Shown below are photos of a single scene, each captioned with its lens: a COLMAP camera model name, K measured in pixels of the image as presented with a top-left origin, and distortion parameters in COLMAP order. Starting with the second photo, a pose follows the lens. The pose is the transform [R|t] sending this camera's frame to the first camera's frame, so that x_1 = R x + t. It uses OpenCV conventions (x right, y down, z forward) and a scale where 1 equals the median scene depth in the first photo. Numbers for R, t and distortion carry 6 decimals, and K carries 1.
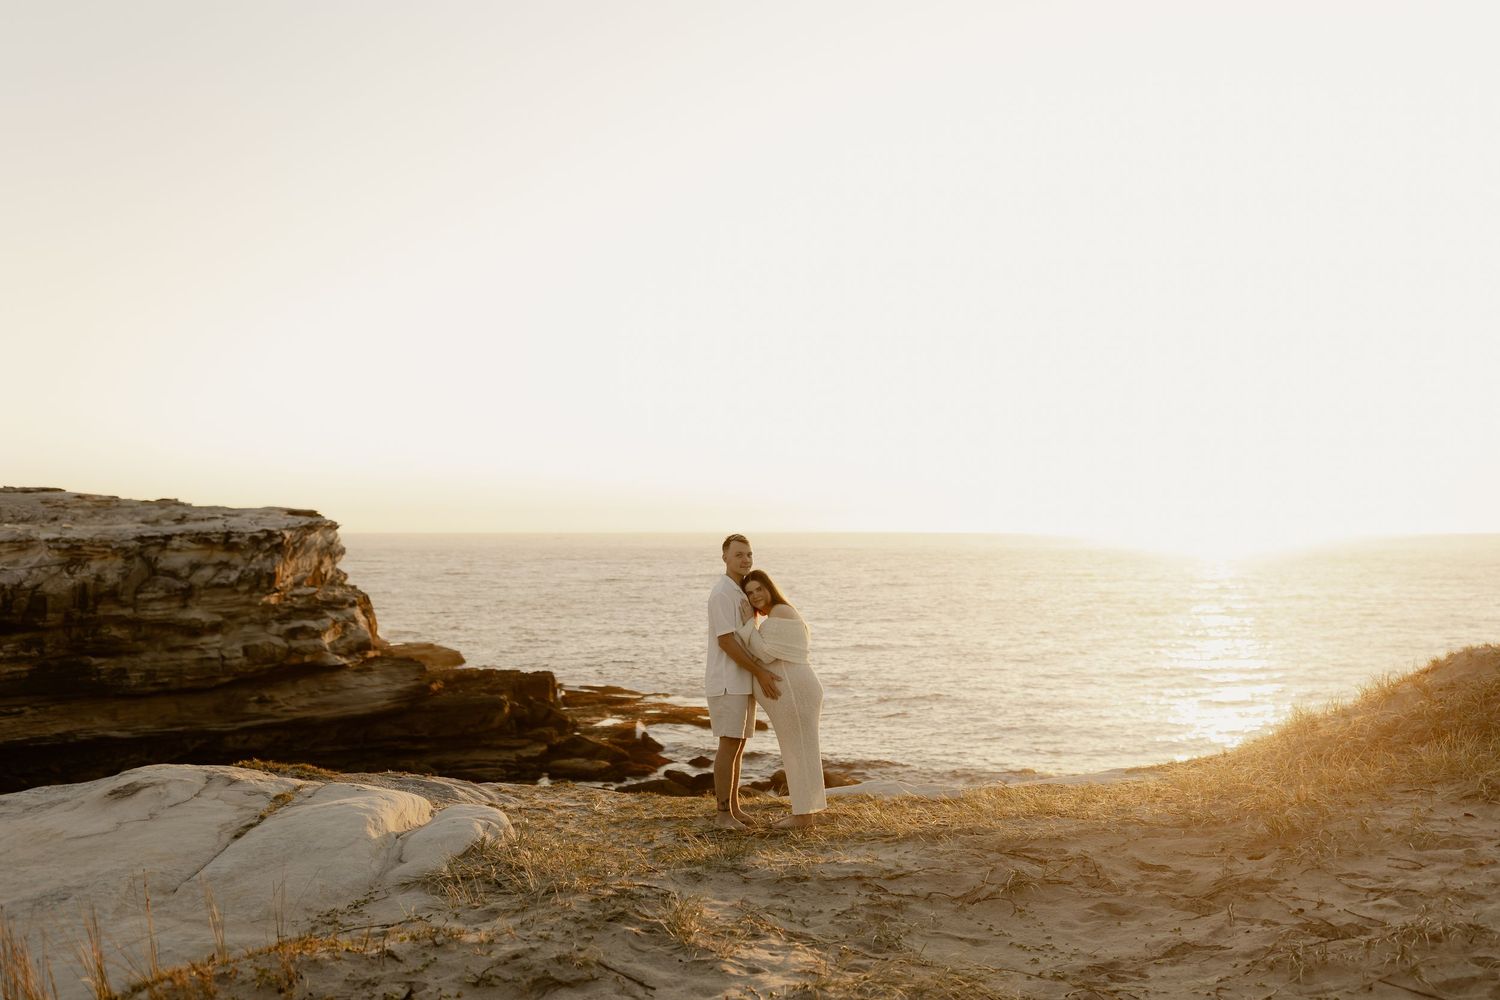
lens RADIAL K [[1488.6, 0, 750.0], [0, 1488.6, 500.0], [0, 0, 1]] dist [0.005633, -0.004162]
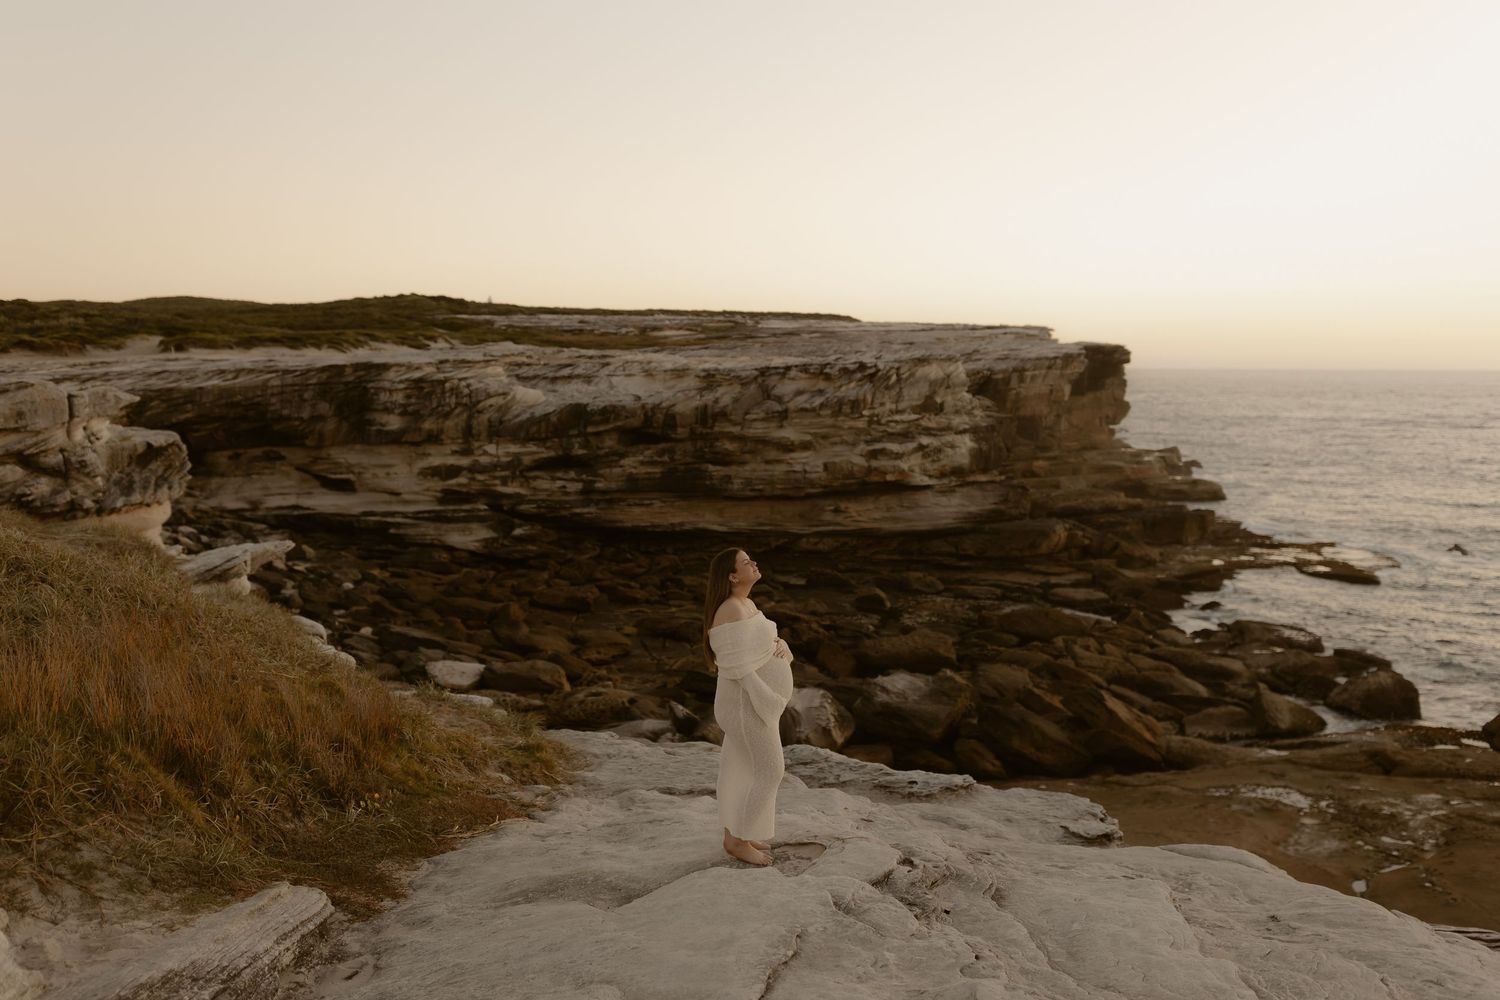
lens RADIAL K [[1488.6, 0, 750.0], [0, 1488.6, 500.0], [0, 0, 1]] dist [0.005633, -0.004162]
pose [[0.753208, 0.064317, -0.654630, 0.378542], [0.007062, 0.994360, 0.105822, 0.004223], [0.657744, -0.084329, 0.748506, 0.094869]]
